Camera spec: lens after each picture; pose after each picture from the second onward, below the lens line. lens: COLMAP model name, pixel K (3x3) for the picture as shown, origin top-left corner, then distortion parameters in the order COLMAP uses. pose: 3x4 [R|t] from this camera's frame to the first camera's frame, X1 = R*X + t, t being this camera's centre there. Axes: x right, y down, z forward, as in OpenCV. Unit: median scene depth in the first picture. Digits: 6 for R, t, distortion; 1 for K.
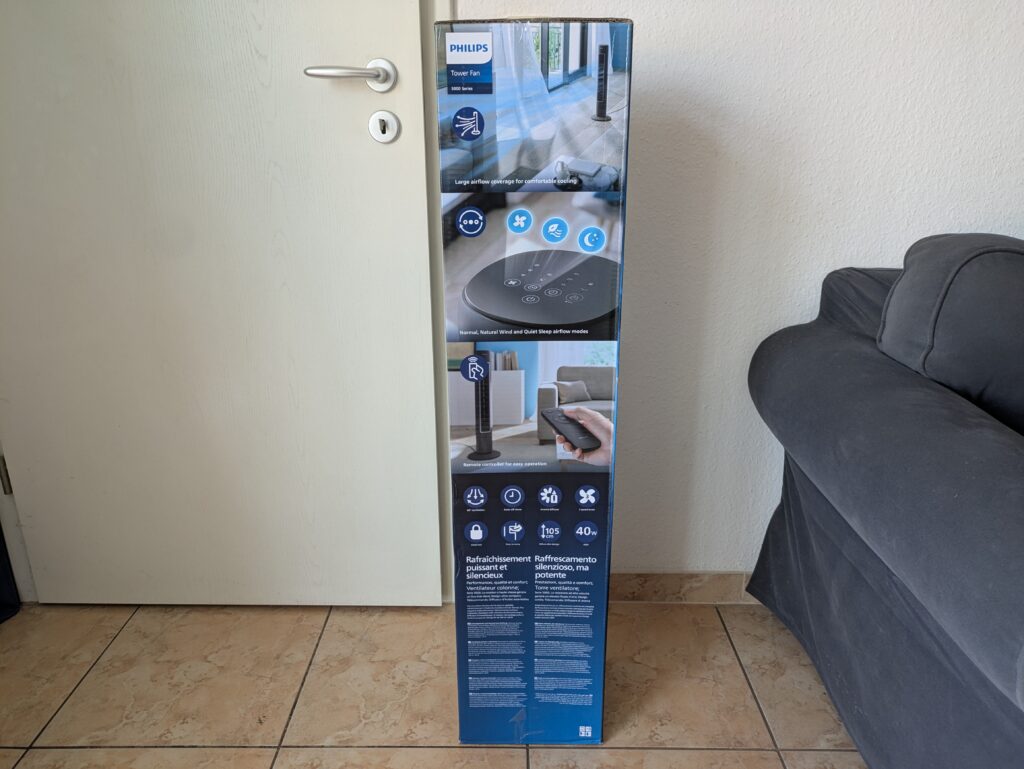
lens RADIAL K [[734.3, 0, 508.7], [0, 734.3, 383.0], [0, 0, 1]] dist [0.009544, -0.005246]
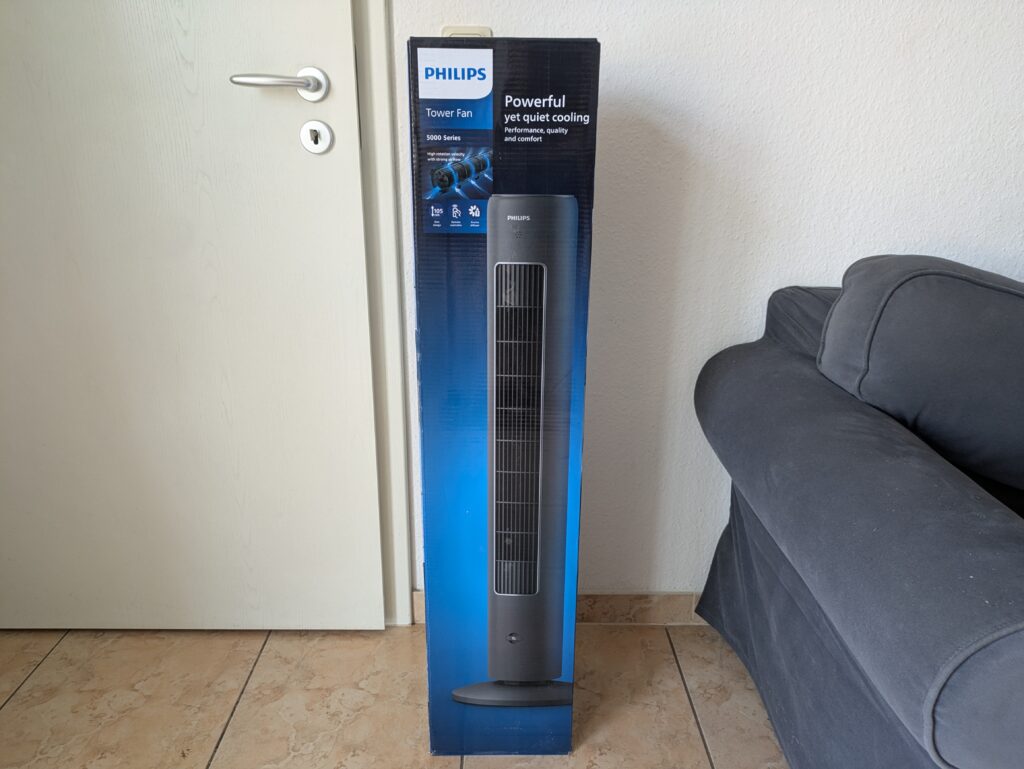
lens RADIAL K [[736.4, 0, 516.9], [0, 736.4, 383.9], [0, 0, 1]] dist [0.002968, 0.004022]
pose [[0.999549, 0.004434, 0.029691, 0.061276], [-0.004261, 0.999974, -0.005900, -0.018122], [-0.029716, 0.005770, 0.999542, 0.023749]]
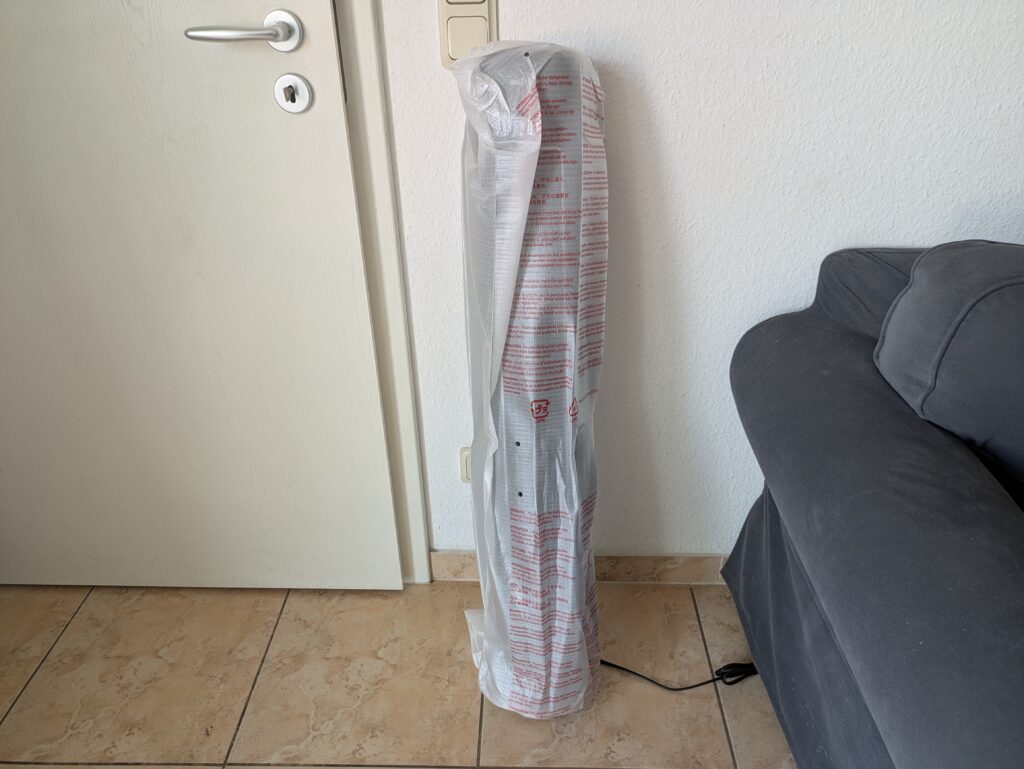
lens RADIAL K [[741.6, 0, 510.9], [0, 741.6, 364.5], [0, 0, 1]] dist [0.005435, 0.002469]
pose [[0.999693, -0.005928, -0.024064, 0.086191], [0.010210, 0.983254, 0.181953, -0.184347], [0.022582, -0.182143, 0.983013, 0.120500]]
